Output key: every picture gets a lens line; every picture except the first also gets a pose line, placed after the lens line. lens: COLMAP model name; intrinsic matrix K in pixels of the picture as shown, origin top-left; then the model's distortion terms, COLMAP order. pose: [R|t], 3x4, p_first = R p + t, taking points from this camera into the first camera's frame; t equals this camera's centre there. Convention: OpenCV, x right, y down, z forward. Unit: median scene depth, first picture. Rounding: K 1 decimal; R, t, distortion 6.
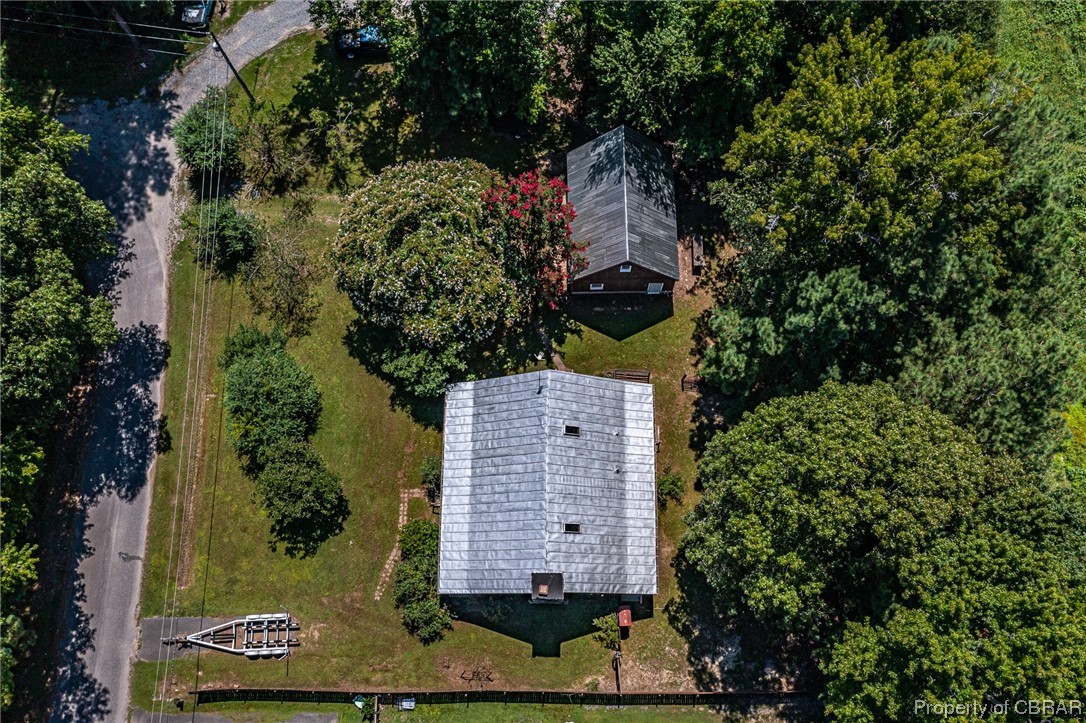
lens RADIAL K [[867.5, 0, 537.7], [0, 867.5, 358.7], [0, 0, 1]] dist [-0.012855, 0.000355]
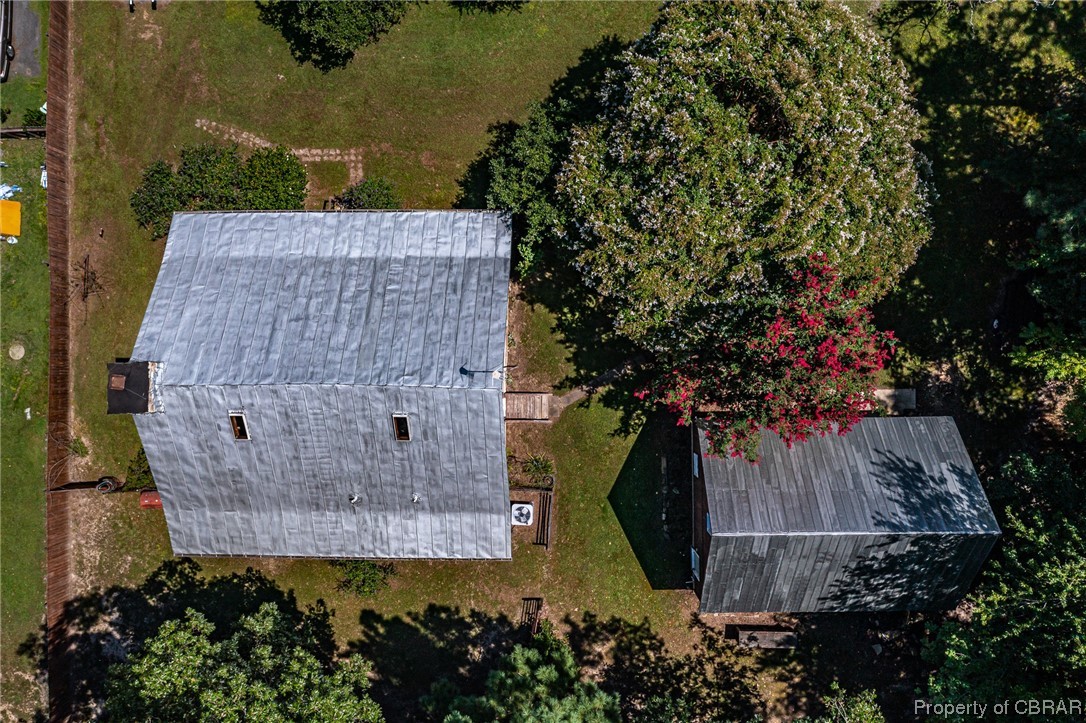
lens RADIAL K [[867.5, 0, 537.7], [0, 867.5, 358.7], [0, 0, 1]] dist [-0.012855, 0.000355]
pose [[0.008704, 0.999669, 0.024218, -0.018641], [-0.949916, 0.000700, 0.312504, -0.171165], [0.312384, -0.025725, 0.949608, 0.438143]]
